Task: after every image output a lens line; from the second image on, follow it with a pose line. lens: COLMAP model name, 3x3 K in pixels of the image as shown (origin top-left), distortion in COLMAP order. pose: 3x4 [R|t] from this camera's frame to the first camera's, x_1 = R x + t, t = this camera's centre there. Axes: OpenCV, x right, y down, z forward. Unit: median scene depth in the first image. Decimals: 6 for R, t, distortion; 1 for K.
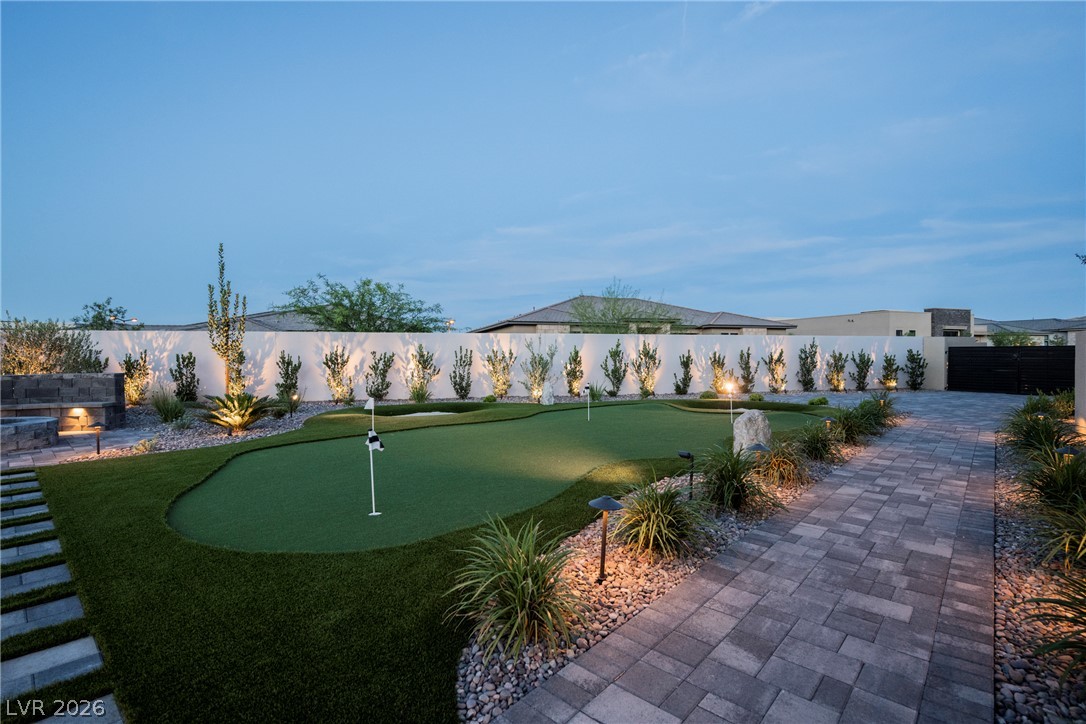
lens RADIAL K [[498.2, 0, 542.0], [0, 498.2, 361.7], [0, 0, 1]] dist [-0.000408, -0.000016]
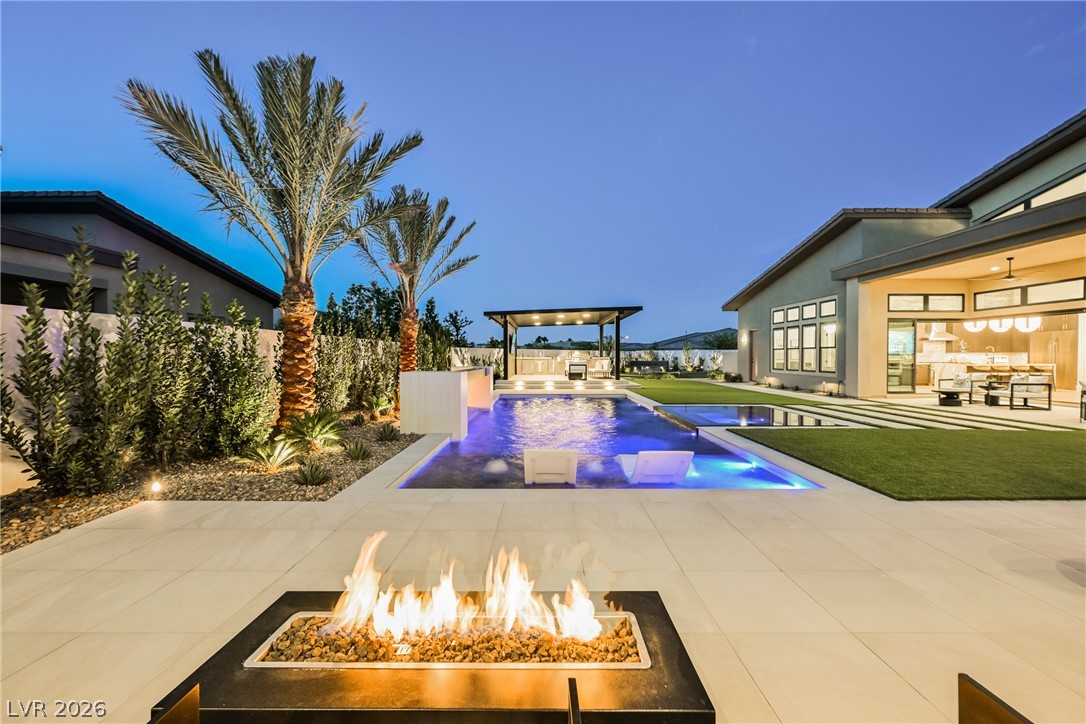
lens RADIAL K [[430.6, 0, 543.9], [0, 430.6, 361.9], [0, 0, 1]] dist [0.001673, 0.000083]
pose [[0.666532, 0.009878, -0.745411, 1.042542], [-0.000682, 0.999920, 0.012641, -0.015172], [0.745476, -0.007918, 0.666486, -1.906318]]
